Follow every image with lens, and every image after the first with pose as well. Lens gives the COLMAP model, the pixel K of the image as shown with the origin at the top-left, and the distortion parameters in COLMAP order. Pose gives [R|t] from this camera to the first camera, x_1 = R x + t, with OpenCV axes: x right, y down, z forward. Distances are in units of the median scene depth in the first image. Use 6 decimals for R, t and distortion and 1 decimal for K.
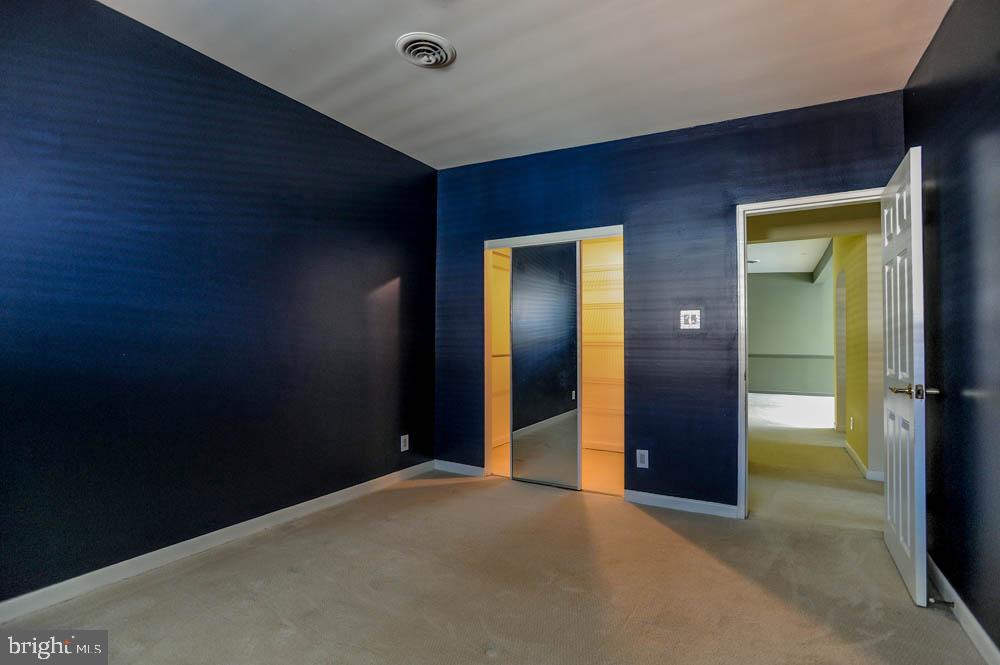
lens RADIAL K [[485.6, 0, 505.1], [0, 485.6, 327.4], [0, 0, 1]] dist [-0.013202, 0.001287]
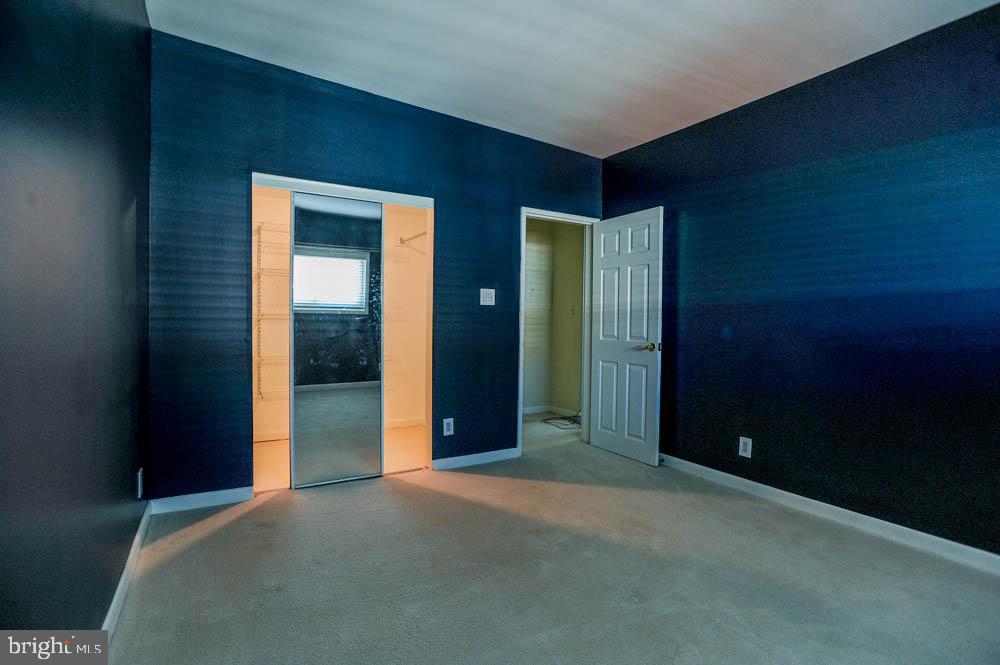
lens RADIAL K [[485.6, 0, 505.1], [0, 485.6, 327.4], [0, 0, 1]] dist [-0.013202, 0.001287]
pose [[0.489294, -0.007966, 0.872082, -0.578198], [-0.034837, 0.998982, 0.028671, 0.019766], [-0.871423, -0.044410, 0.488518, 0.383501]]
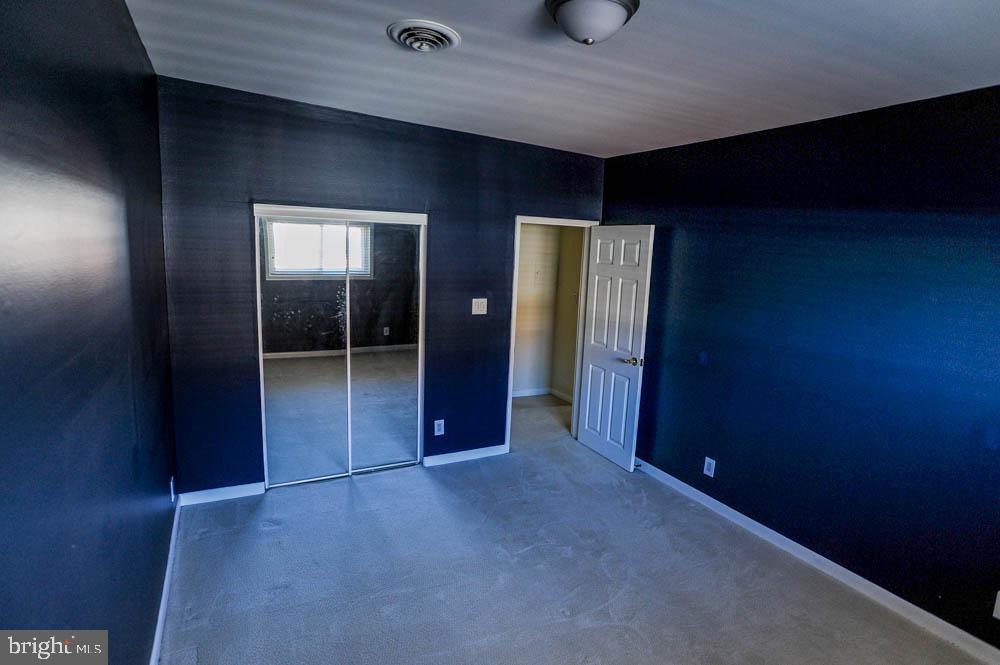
lens RADIAL K [[529.7, 0, 500.0], [0, 529.7, 332.5], [0, 0, 1]] dist [-0.002746, -0.000881]
pose [[0.543422, -0.110917, 0.832100, -0.656289], [-0.060615, 0.983460, 0.170679, -0.172495], [-0.837268, -0.143188, 0.527711, 0.250230]]
